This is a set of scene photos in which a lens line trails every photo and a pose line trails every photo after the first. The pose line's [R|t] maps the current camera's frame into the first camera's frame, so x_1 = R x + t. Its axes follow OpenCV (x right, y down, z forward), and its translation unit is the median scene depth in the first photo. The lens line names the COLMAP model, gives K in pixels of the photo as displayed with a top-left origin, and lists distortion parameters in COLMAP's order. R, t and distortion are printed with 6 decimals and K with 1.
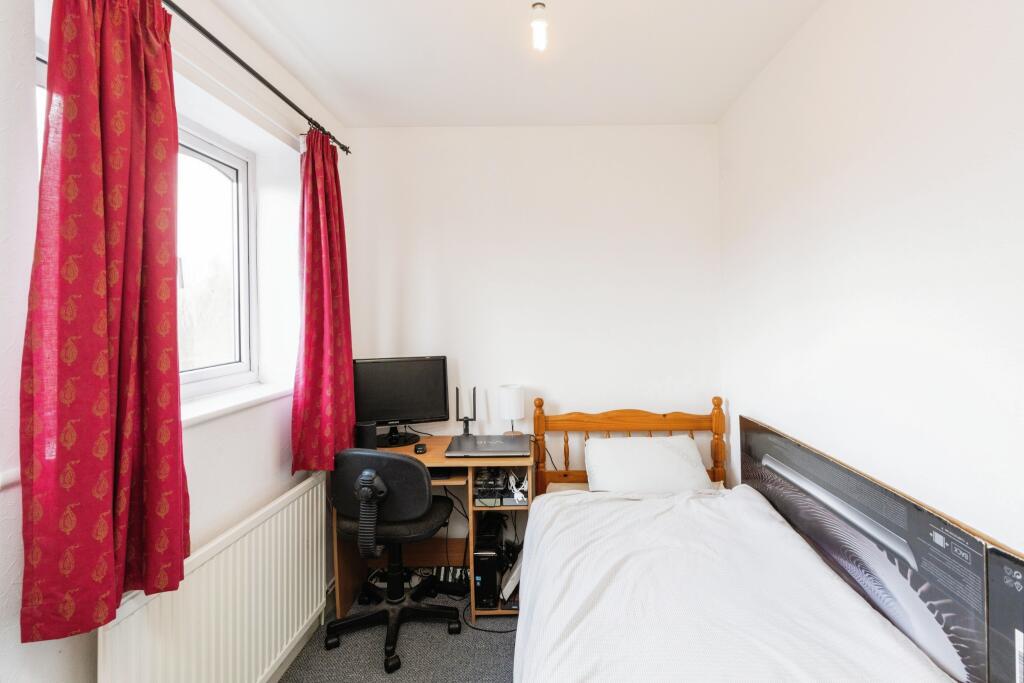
lens RADIAL K [[491.6, 0, 513.5], [0, 491.6, 311.2], [0, 0, 1]] dist [-0.001812, -0.000169]
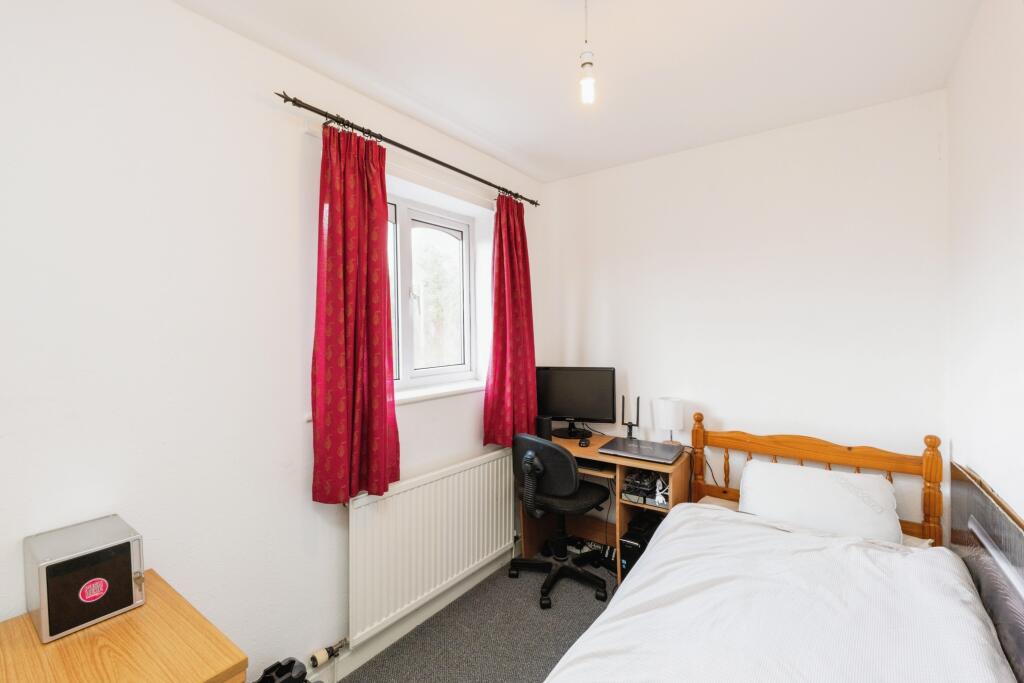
lens RADIAL K [[438.4, 0, 512.0], [0, 438.4, 341.5], [0, 0, 1]] dist [0.002307, 0.000217]
pose [[0.812639, 0.014980, -0.582575, 0.316001], [0.004733, 0.999467, 0.032302, -0.005912], [0.582749, -0.029007, 0.812135, 0.028927]]
